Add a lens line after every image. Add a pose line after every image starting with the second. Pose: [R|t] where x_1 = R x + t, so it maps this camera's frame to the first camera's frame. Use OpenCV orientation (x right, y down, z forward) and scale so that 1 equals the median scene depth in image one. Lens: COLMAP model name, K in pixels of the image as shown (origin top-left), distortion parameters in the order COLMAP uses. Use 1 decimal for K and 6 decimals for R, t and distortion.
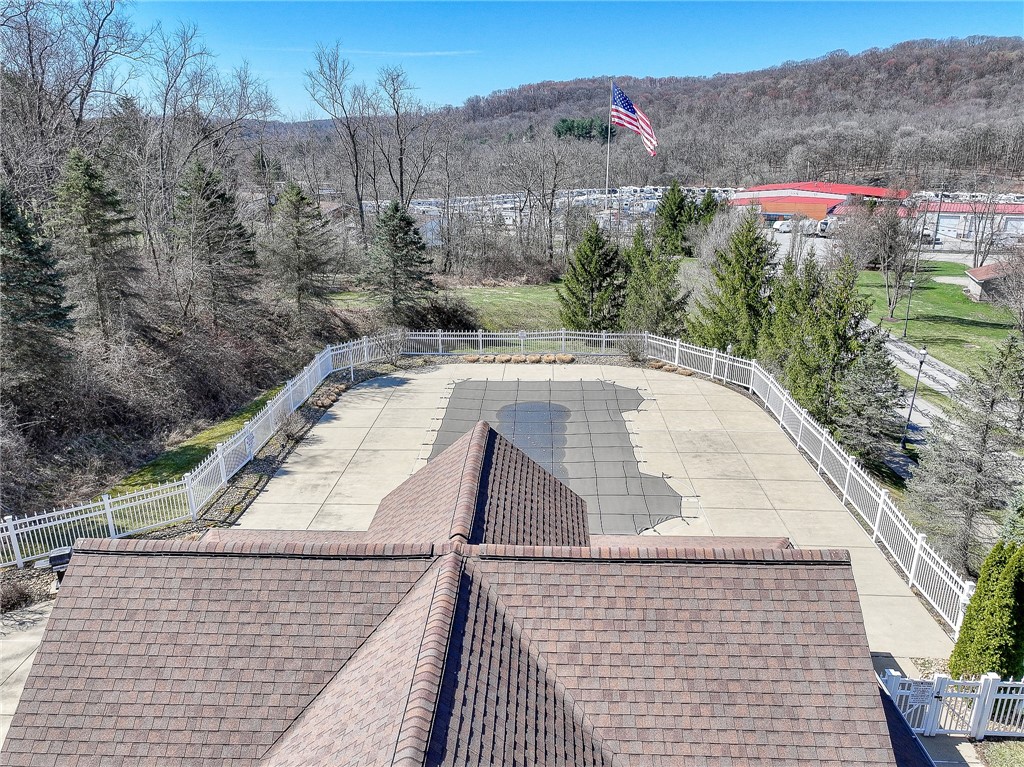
lens RADIAL K [[714.8, 0, 512.0], [0, 714.8, 383.5], [0, 0, 1]] dist [0.002307, 0.011956]
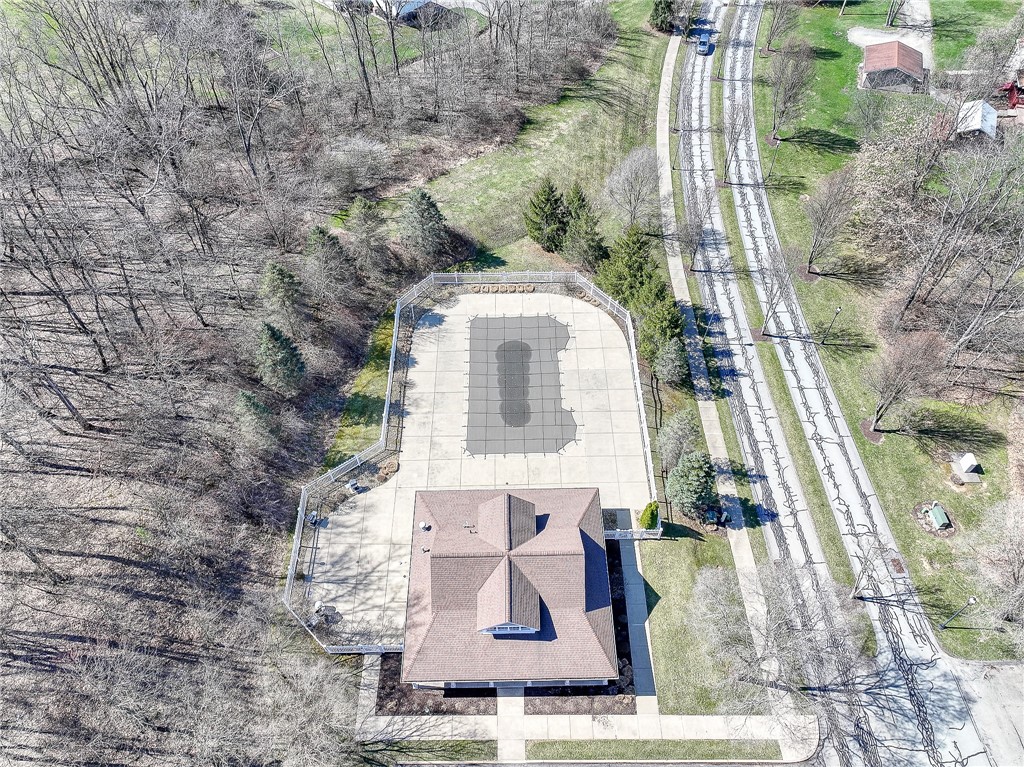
lens RADIAL K [[714.8, 0, 512.0], [0, 714.8, 383.5], [0, 0, 1]] dist [0.002307, 0.011956]
pose [[0.998390, -0.044420, 0.035285, -0.049789], [0.016811, 0.825715, 0.563837, -1.025390], [-0.054181, -0.562336, 0.825132, -0.706963]]
